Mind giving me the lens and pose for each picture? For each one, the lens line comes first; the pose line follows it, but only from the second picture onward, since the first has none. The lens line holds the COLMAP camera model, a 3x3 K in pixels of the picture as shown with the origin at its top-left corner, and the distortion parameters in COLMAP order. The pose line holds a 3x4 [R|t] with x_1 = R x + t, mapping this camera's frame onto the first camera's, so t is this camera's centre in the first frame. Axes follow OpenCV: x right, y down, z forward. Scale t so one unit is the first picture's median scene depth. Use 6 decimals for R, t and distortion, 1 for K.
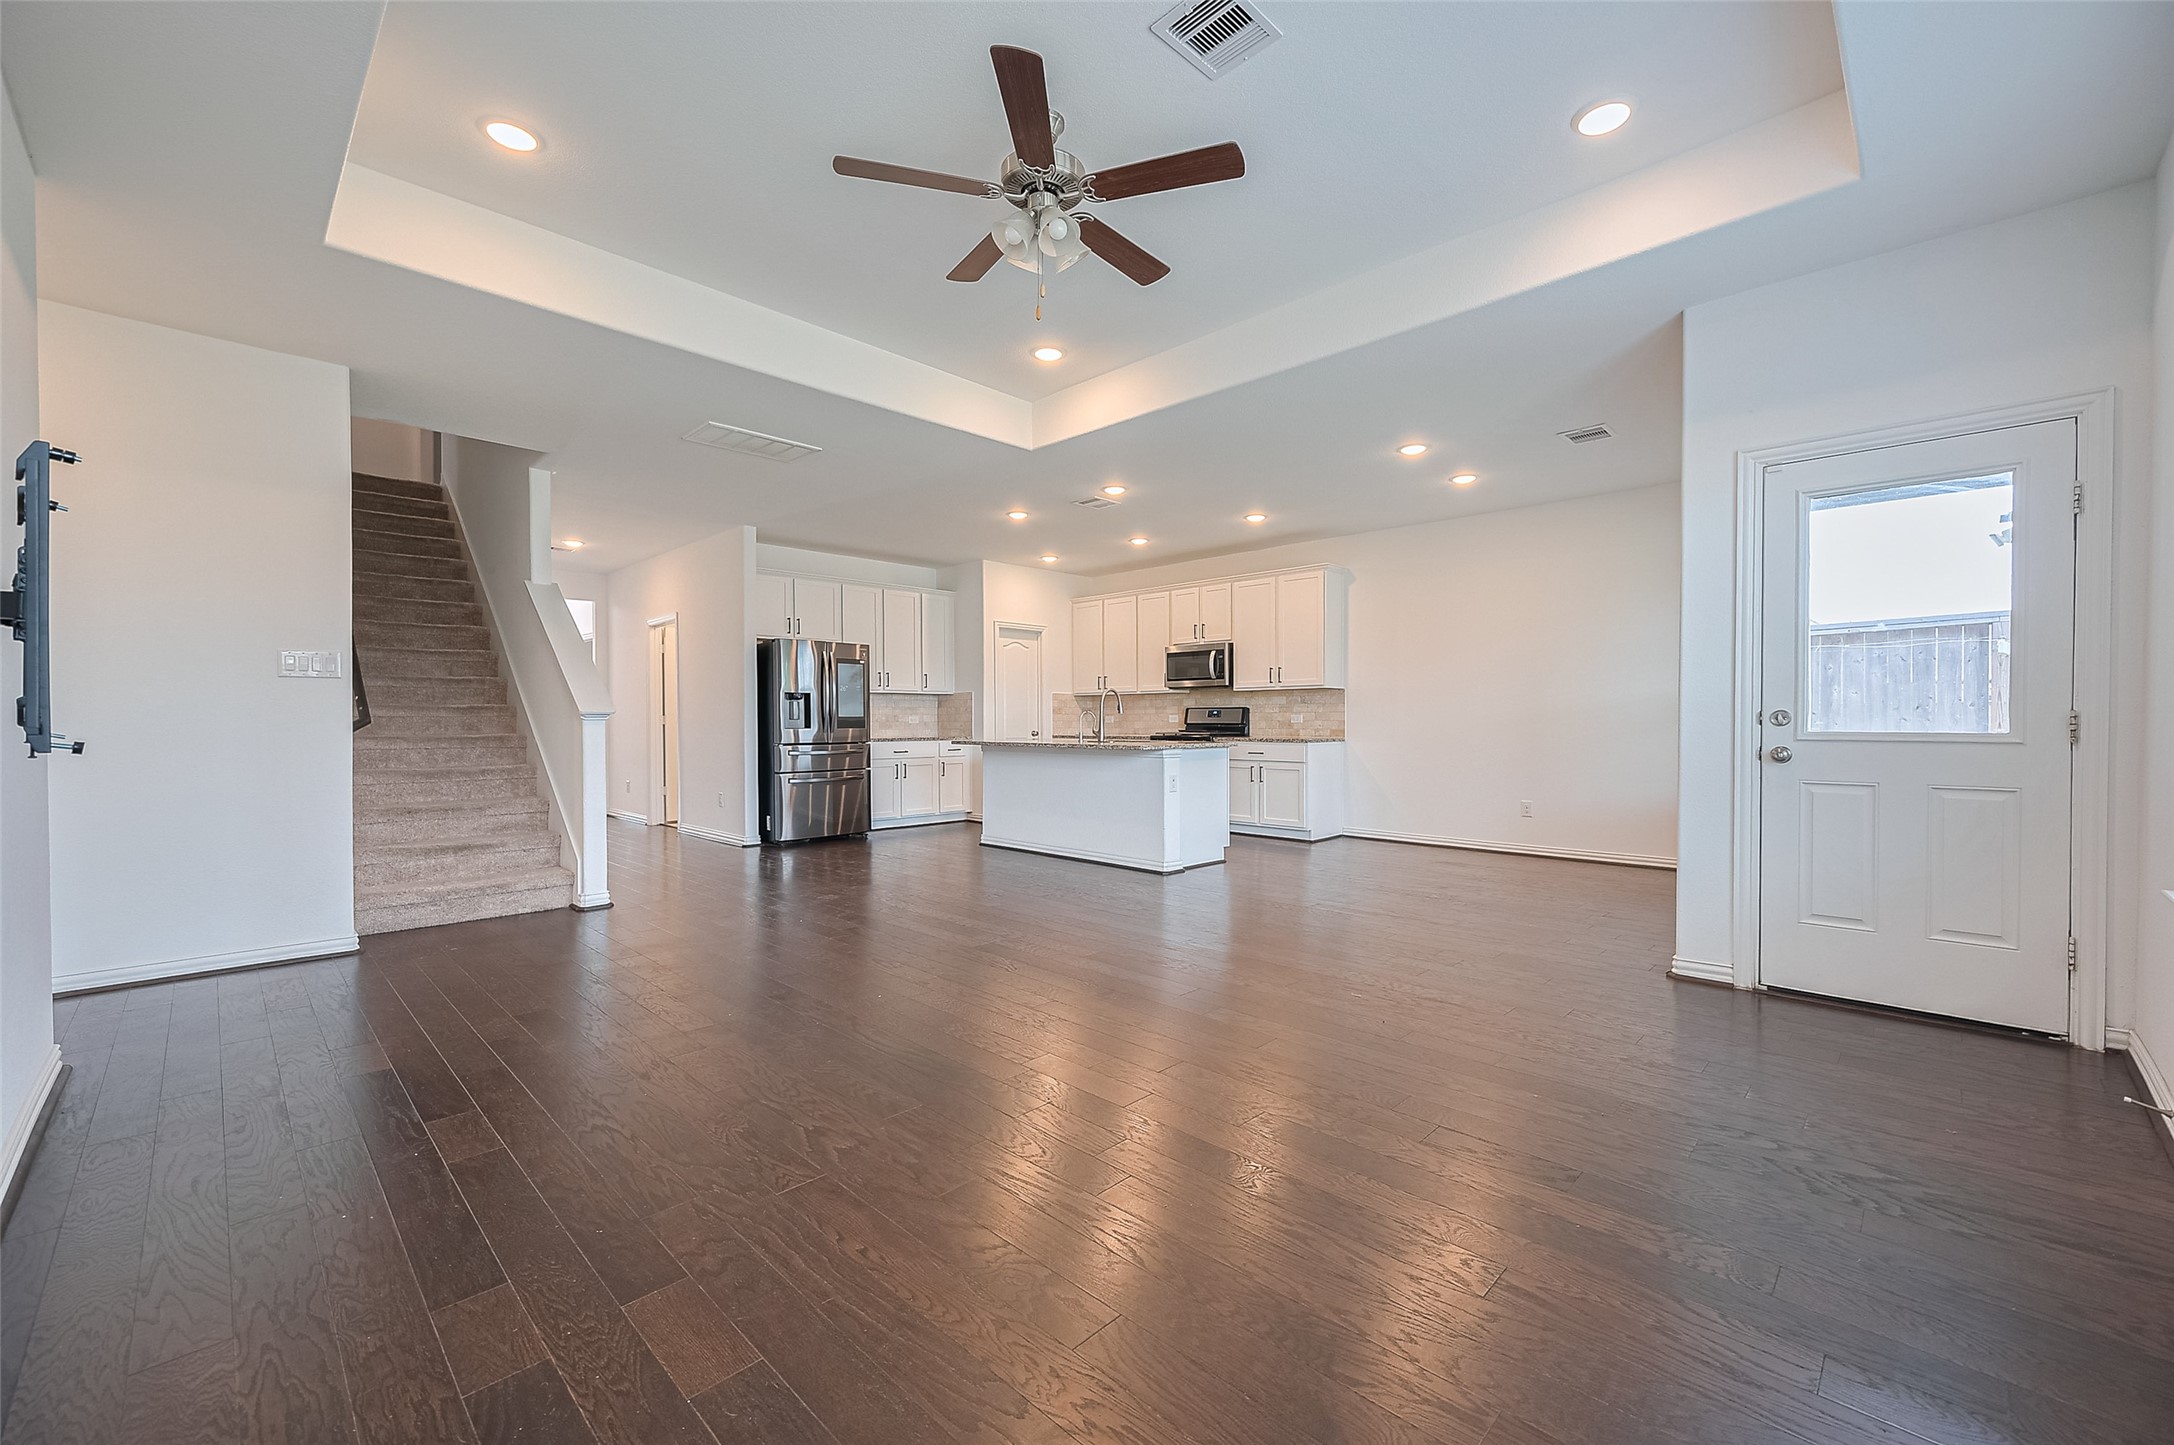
lens RADIAL K [[878.6, 0, 1085.1], [0, 878.6, 726.8], [0, 0, 1]] dist [-0.000259, 0.000049]
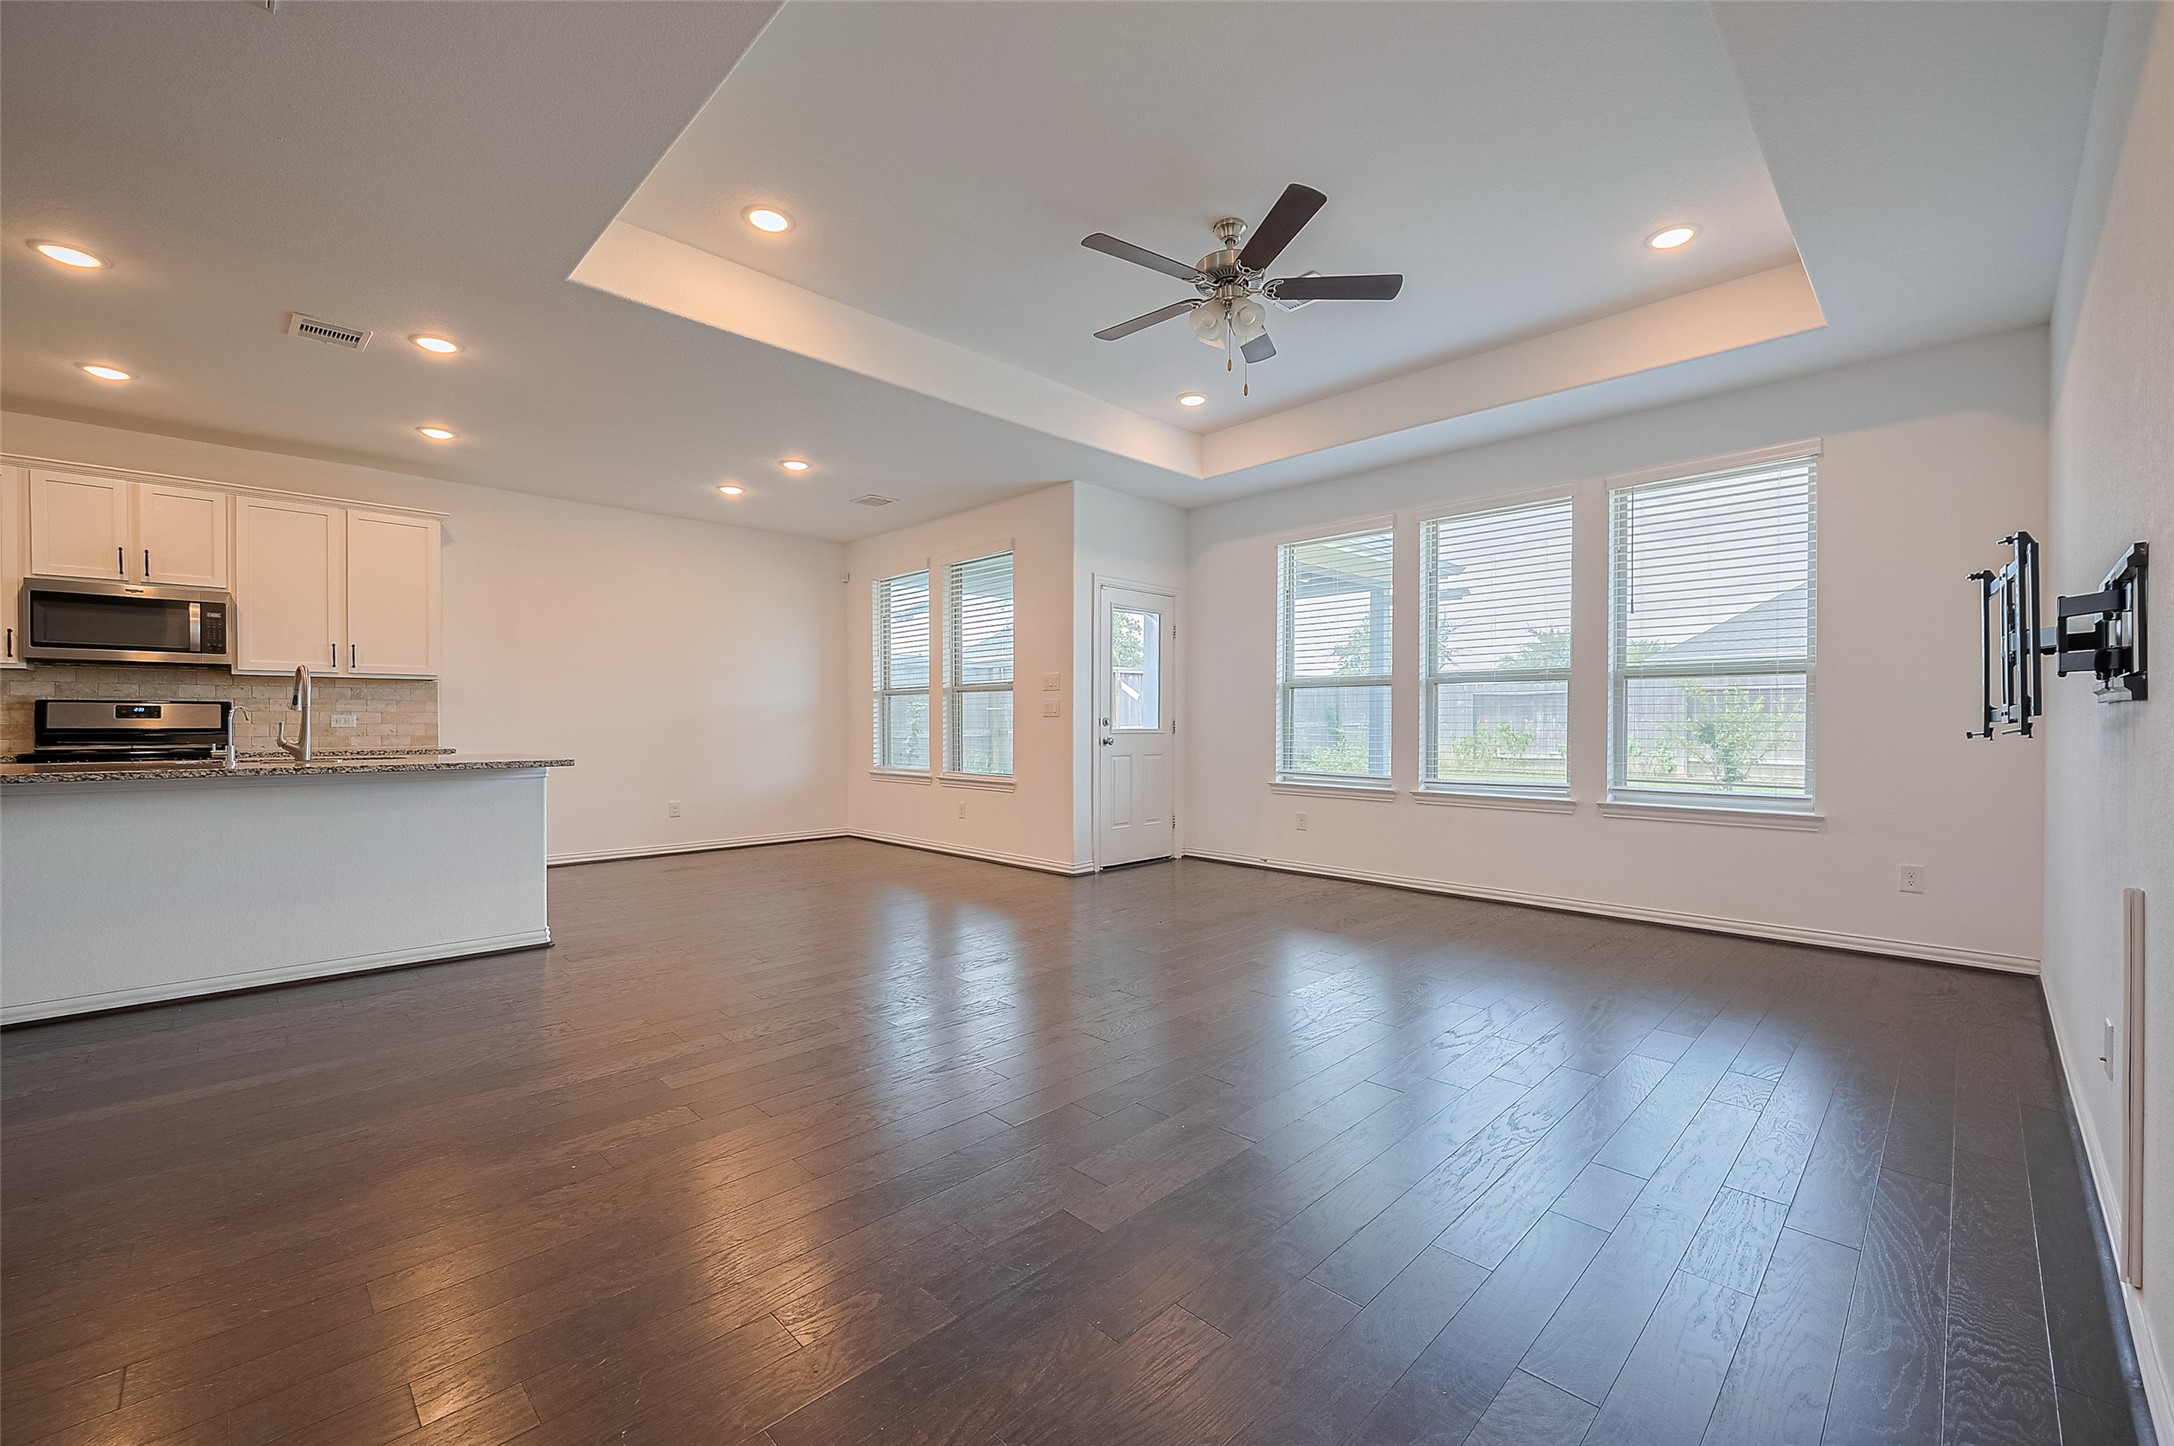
lens RADIAL K [[878.6, 0, 1085.1], [0, 878.6, 727.3], [0, 0, 1]] dist [-0.000259, 0.000049]
pose [[0.011680, -0.004500, 0.999922, -0.449418], [0.007903, 0.999959, 0.004408, -0.002998], [-0.999901, 0.007850, 0.011715, 0.425227]]
